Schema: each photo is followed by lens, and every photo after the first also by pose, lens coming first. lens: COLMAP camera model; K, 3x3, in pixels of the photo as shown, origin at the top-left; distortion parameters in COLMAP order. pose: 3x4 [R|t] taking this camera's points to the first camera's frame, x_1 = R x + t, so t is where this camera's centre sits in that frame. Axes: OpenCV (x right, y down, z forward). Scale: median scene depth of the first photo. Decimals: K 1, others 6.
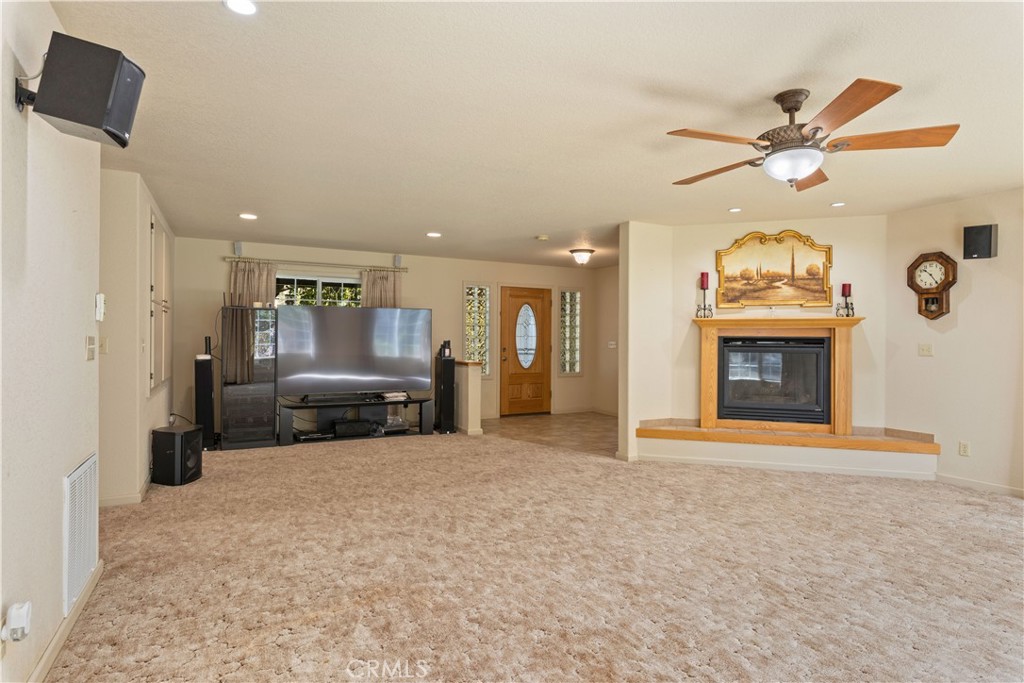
lens RADIAL K [[546.4, 0, 512.7], [0, 546.4, 339.1], [0, 0, 1]] dist [-0.000852, -0.001666]
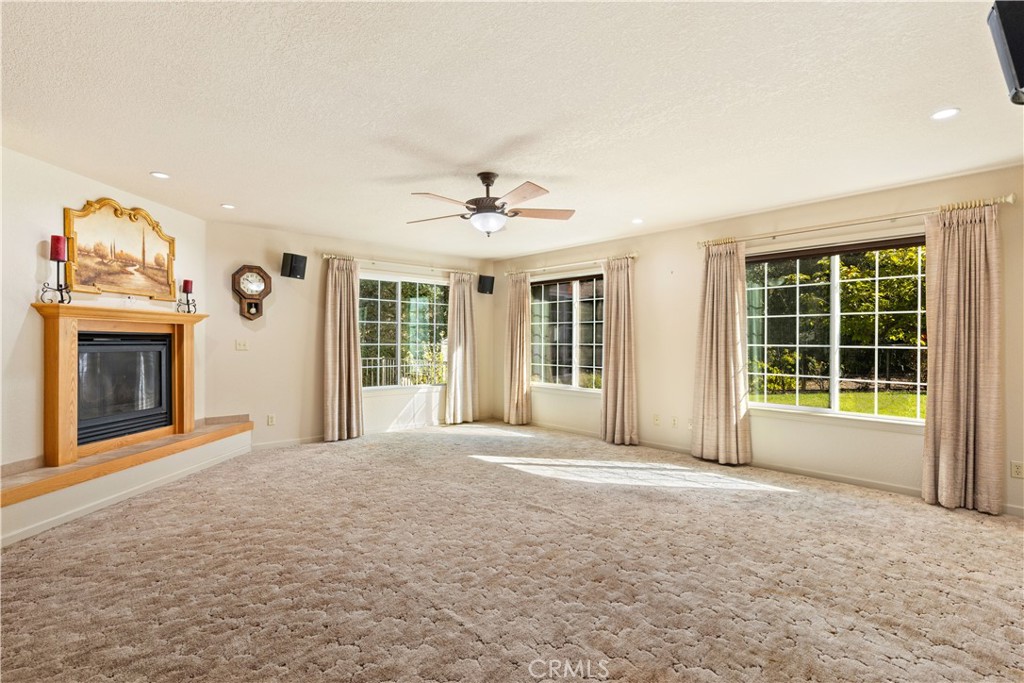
lens RADIAL K [[485.0, 0, 512.9], [0, 485.0, 340.4], [0, 0, 1]] dist [-0.001102, -0.000656]
pose [[-0.258756, -0.004196, 0.965934, -0.388865], [-0.003565, 0.999988, 0.003389, 0.003151], [-0.965936, -0.002566, -0.258768, 0.640326]]
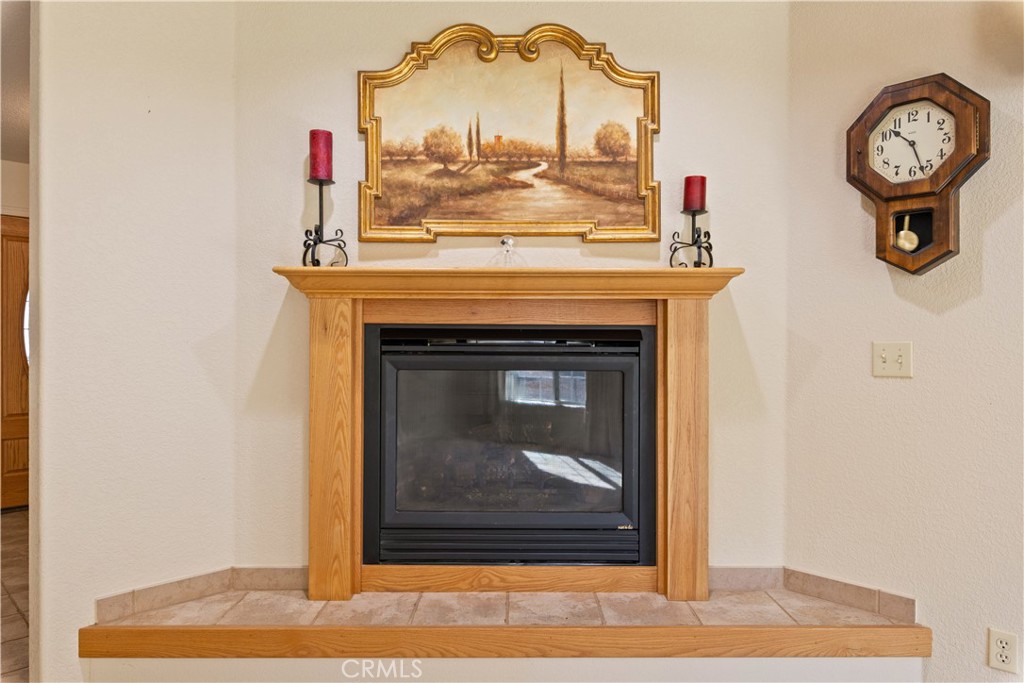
lens RADIAL K [[675.8, 0, 510.6], [0, 675.8, 342.7], [0, 0, 1]] dist [0.001552, 0.003233]
pose [[0.953605, -0.003825, 0.301036, 0.352361], [0.001593, 0.999969, 0.007657, 0.003910], [-0.301056, -0.006822, 0.953582, 0.596544]]
